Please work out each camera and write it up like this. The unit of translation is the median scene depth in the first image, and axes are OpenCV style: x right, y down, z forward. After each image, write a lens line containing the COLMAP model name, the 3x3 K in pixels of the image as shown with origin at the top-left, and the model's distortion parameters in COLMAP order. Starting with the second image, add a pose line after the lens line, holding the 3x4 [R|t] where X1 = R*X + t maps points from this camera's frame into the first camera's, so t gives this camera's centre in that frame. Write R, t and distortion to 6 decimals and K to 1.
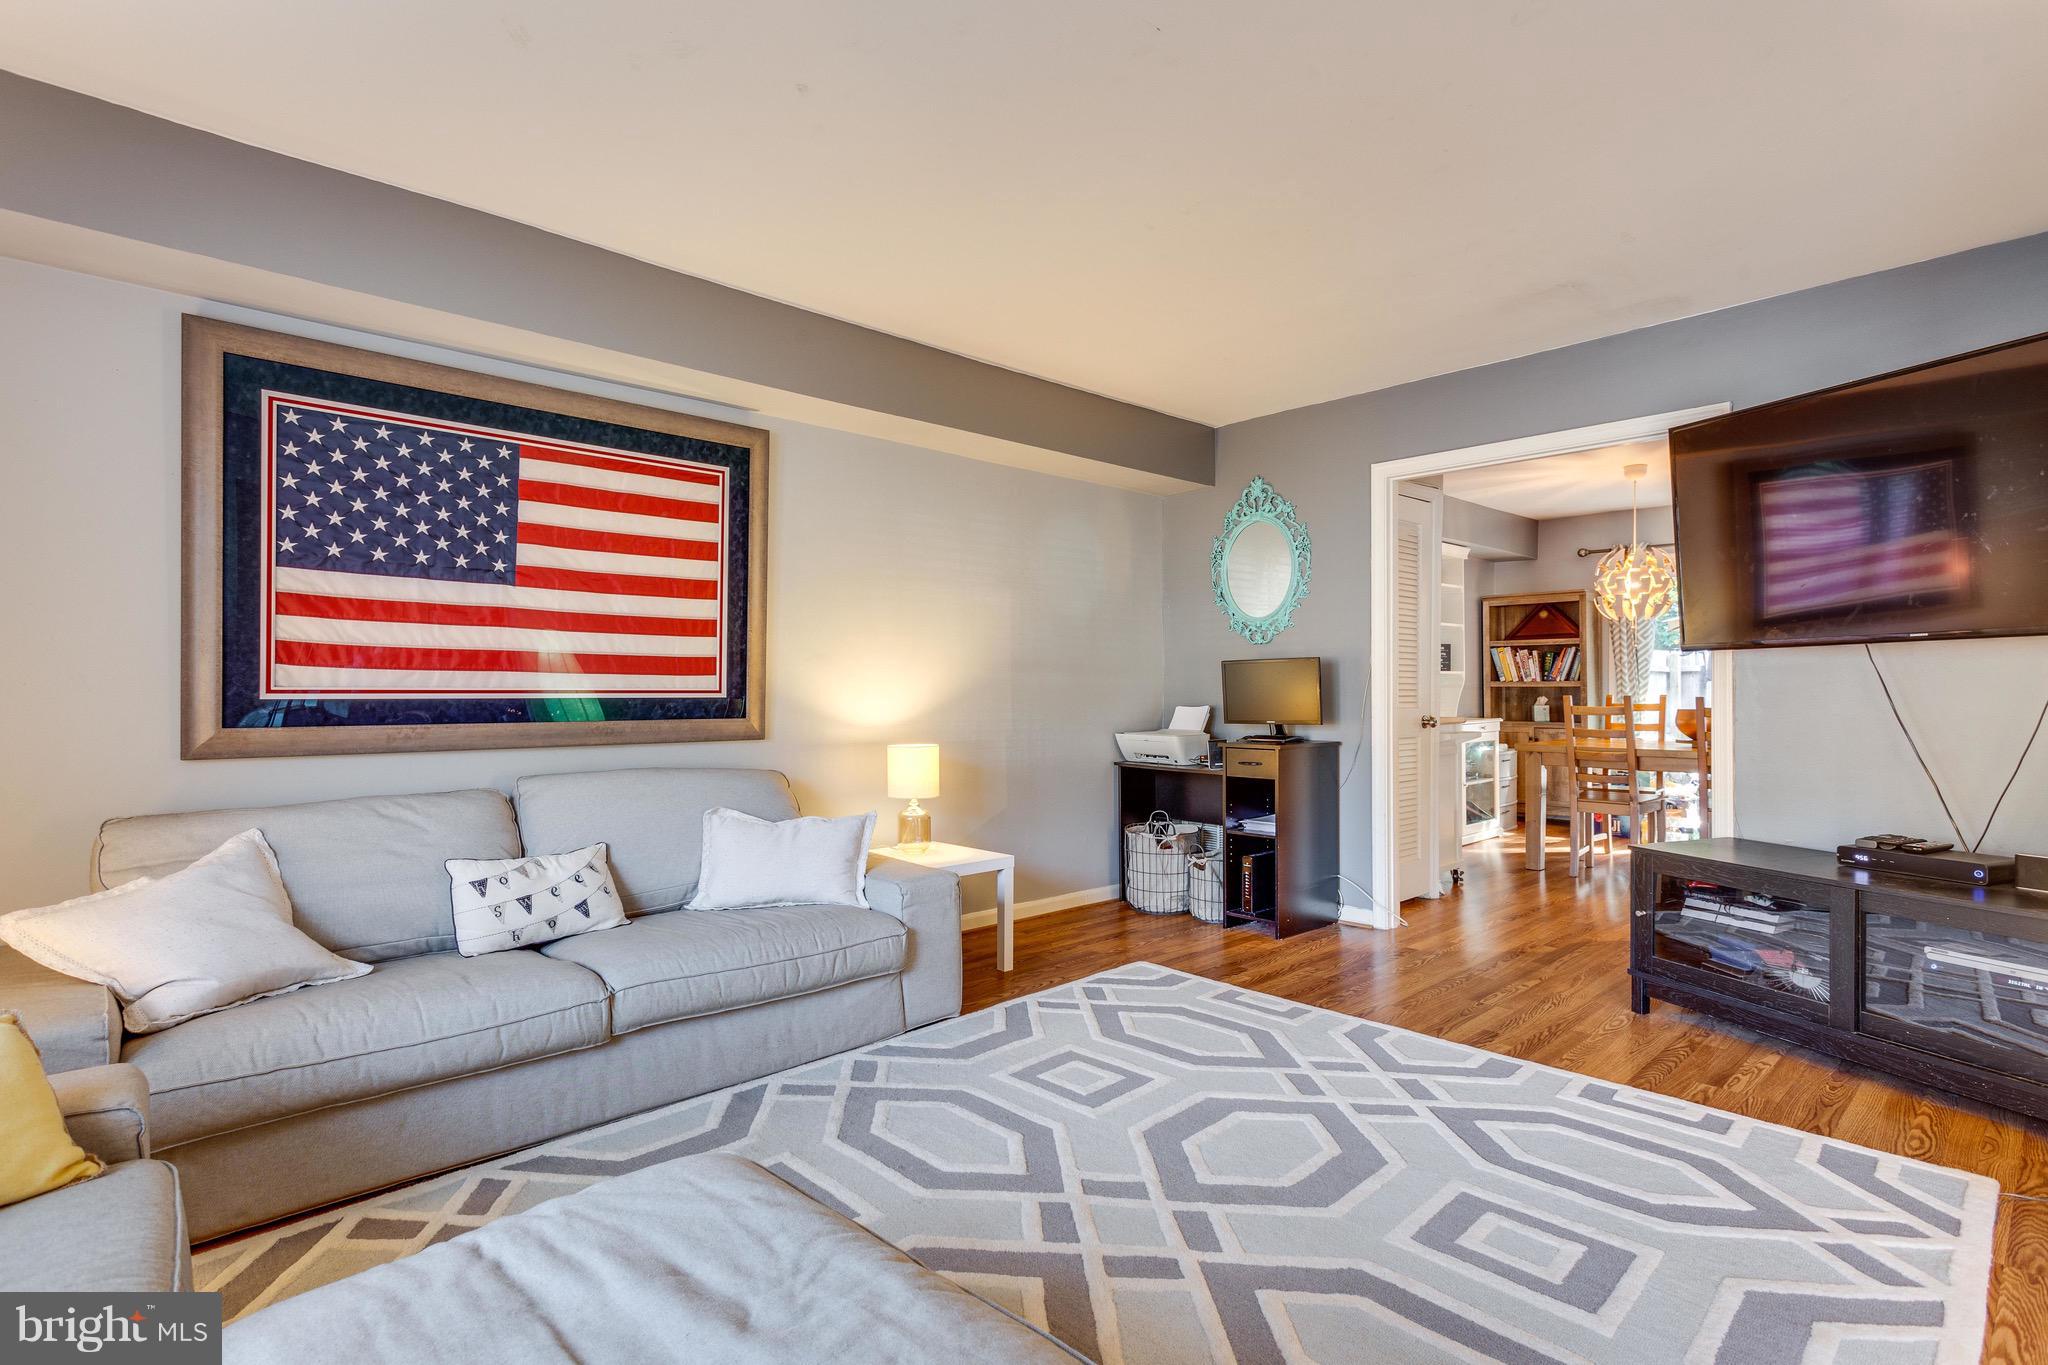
lens RADIAL K [[1009.9, 0, 1029.1], [0, 1009.9, 685.7], [0, 0, 1]] dist [0.002248, 0.001203]
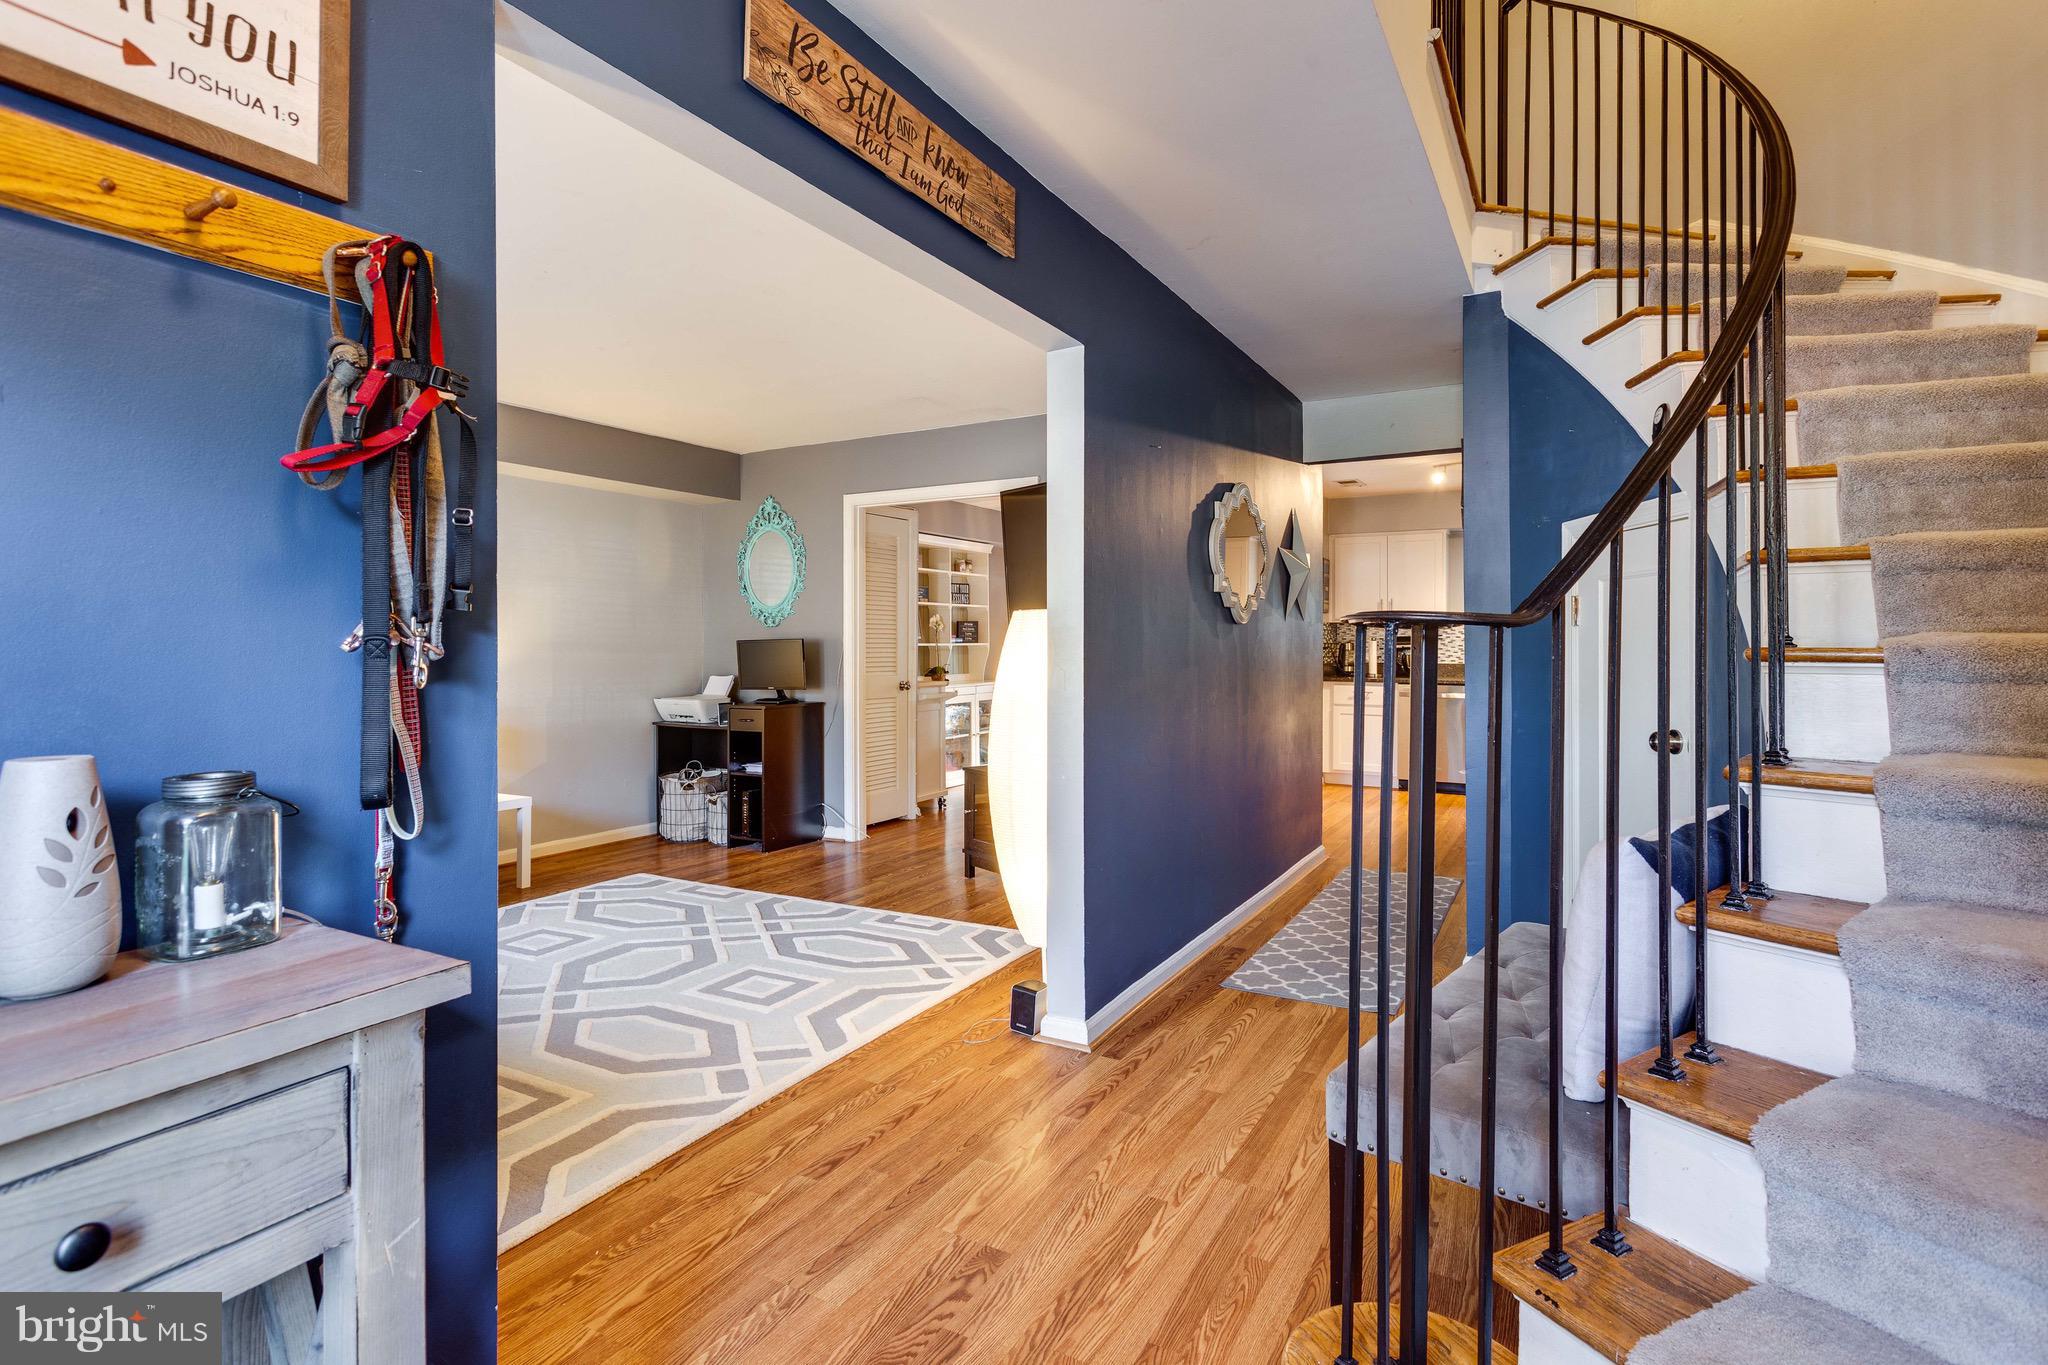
lens RADIAL K [[1009.9, 0, 1042.3], [0, 1009.9, 639.6], [0, 0, 1]] dist [0.002248, 0.001203]
pose [[0.949745, -0.001462, 0.313022, 0.164989], [0.002930, 0.999987, -0.004218, -0.020444], [-0.313012, 0.004923, 0.949736, -0.348498]]
